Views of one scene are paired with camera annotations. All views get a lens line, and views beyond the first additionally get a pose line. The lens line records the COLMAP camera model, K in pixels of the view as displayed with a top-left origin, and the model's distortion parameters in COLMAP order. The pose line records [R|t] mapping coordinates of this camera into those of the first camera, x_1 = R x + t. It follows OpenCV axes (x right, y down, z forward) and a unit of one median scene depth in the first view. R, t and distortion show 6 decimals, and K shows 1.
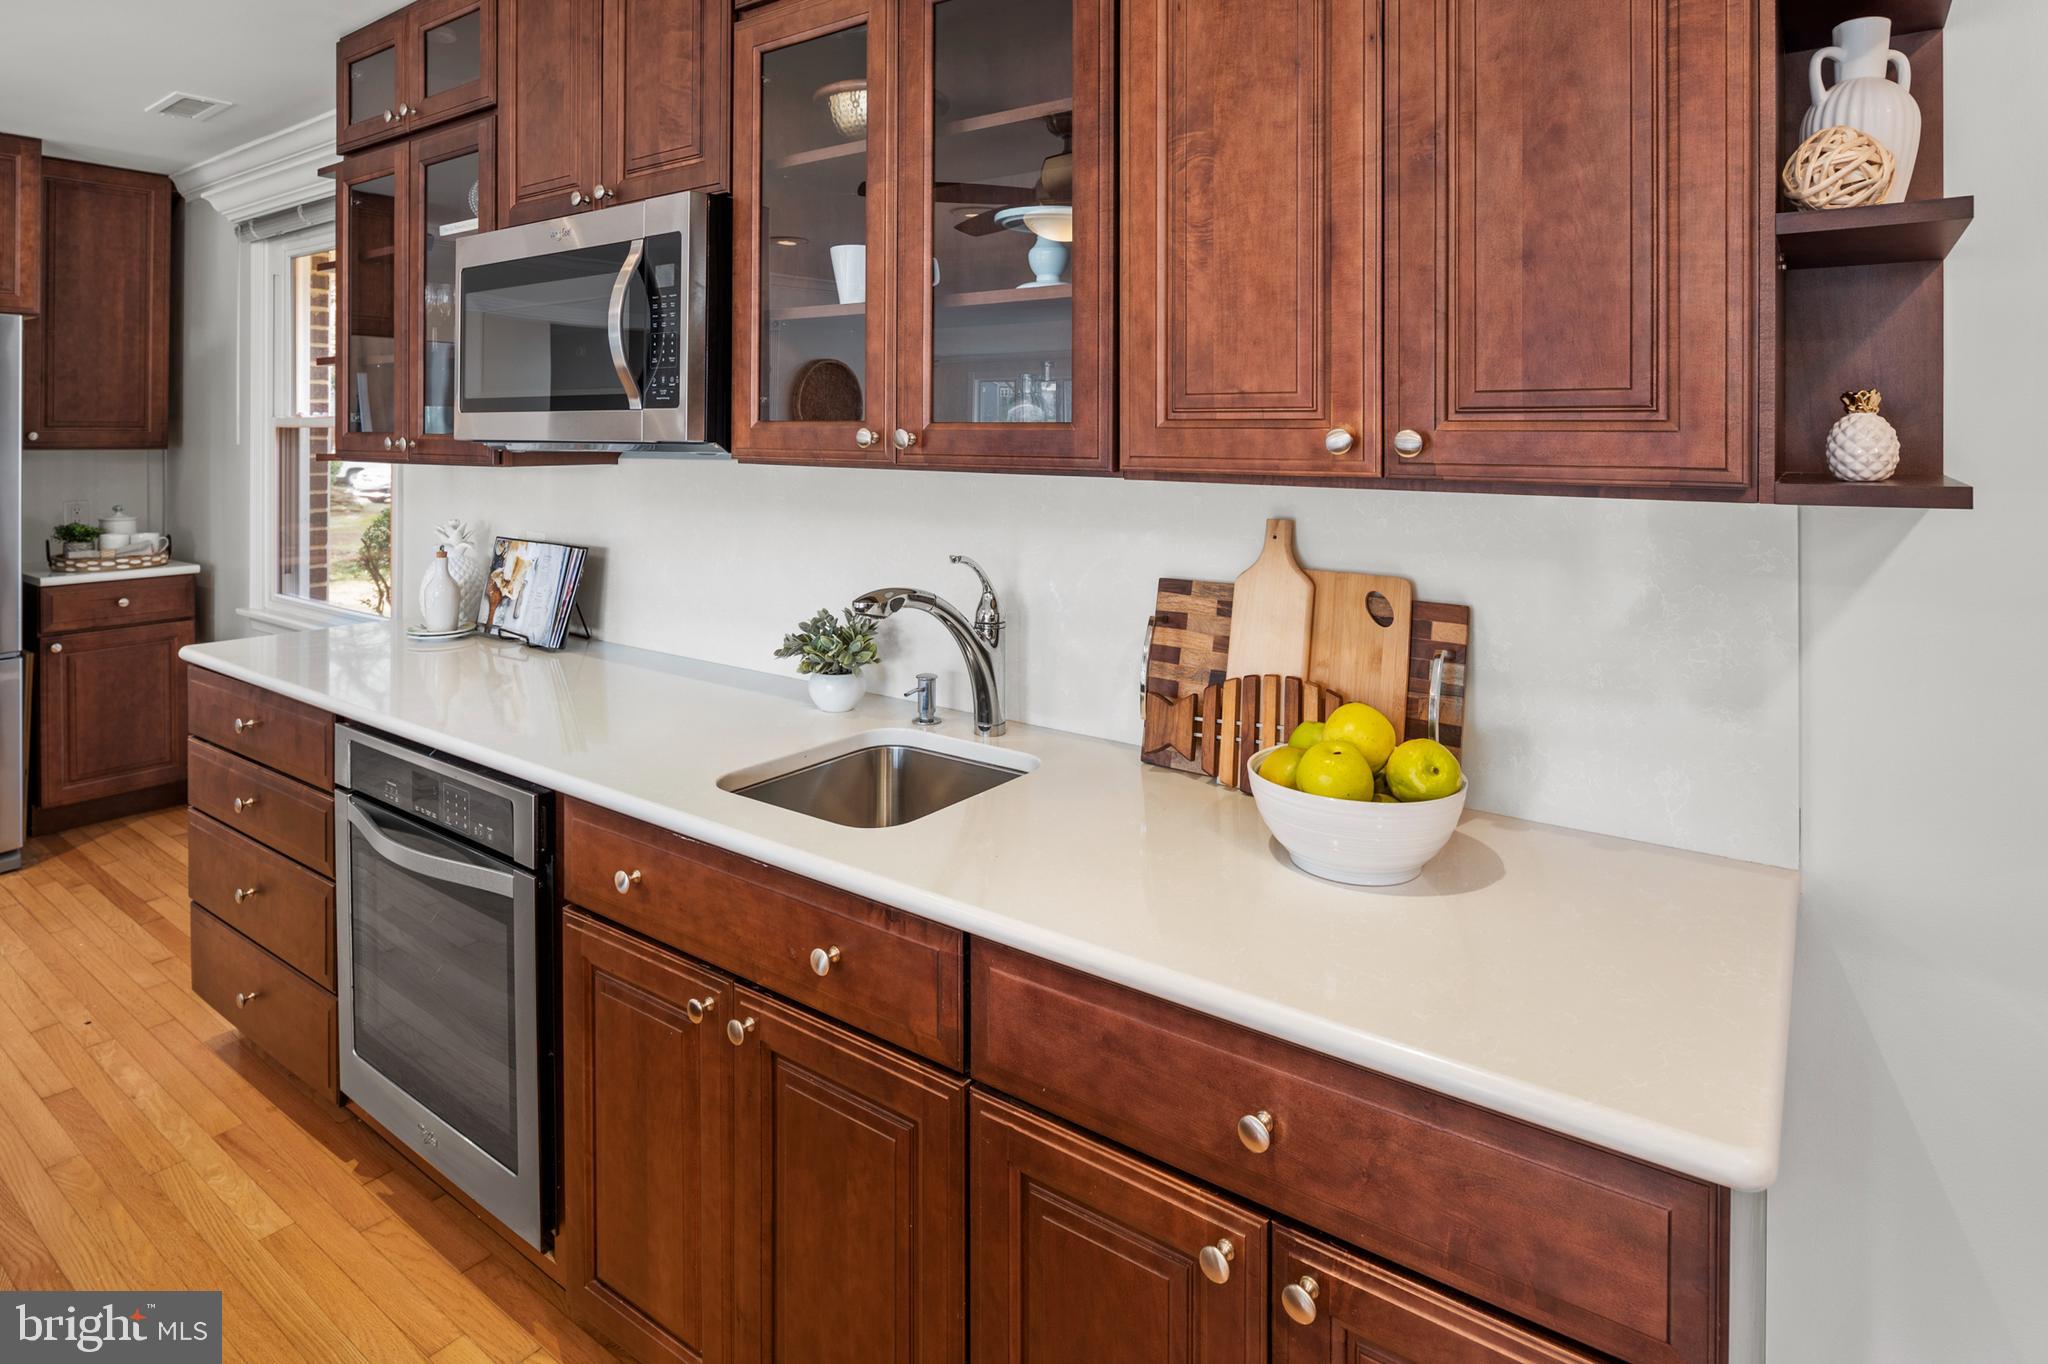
lens RADIAL K [[1105.7, 0, 1020.6], [0, 1105.7, 680.8], [0, 0, 1]] dist [-0.003403, -0.002868]
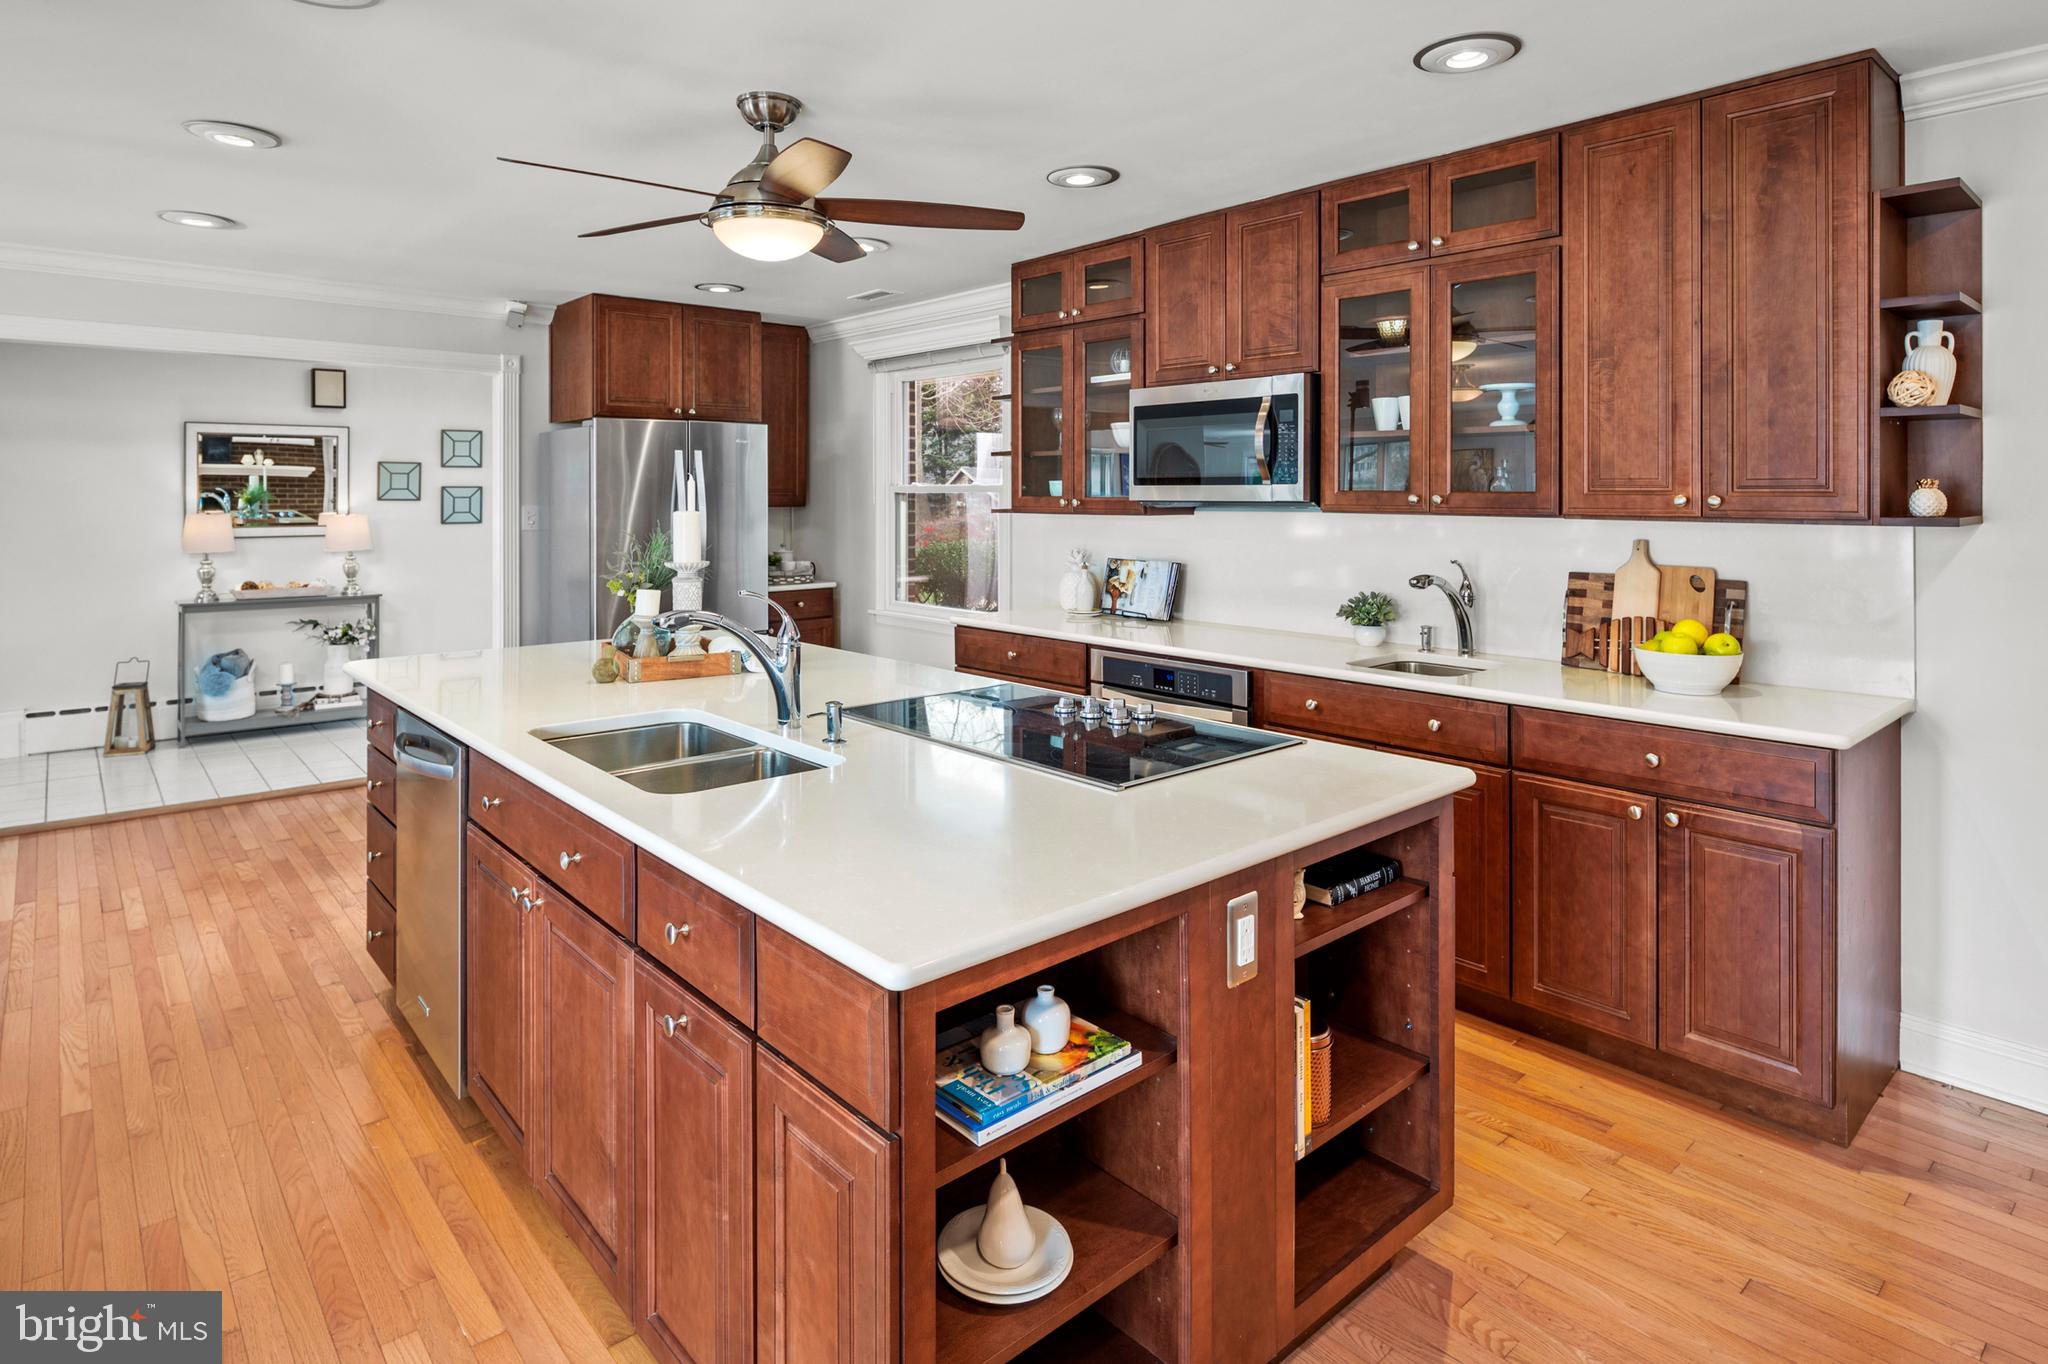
lens RADIAL K [[1105.7, 0, 1052.4], [0, 1105.7, 658.0], [0, 0, 1]] dist [-0.003403, -0.002868]
pose [[0.980623, 0.026070, -0.194161, -0.453276], [-0.040198, 0.996794, -0.069183, 0.269309], [0.191735, 0.075648, 0.978527, -1.235928]]
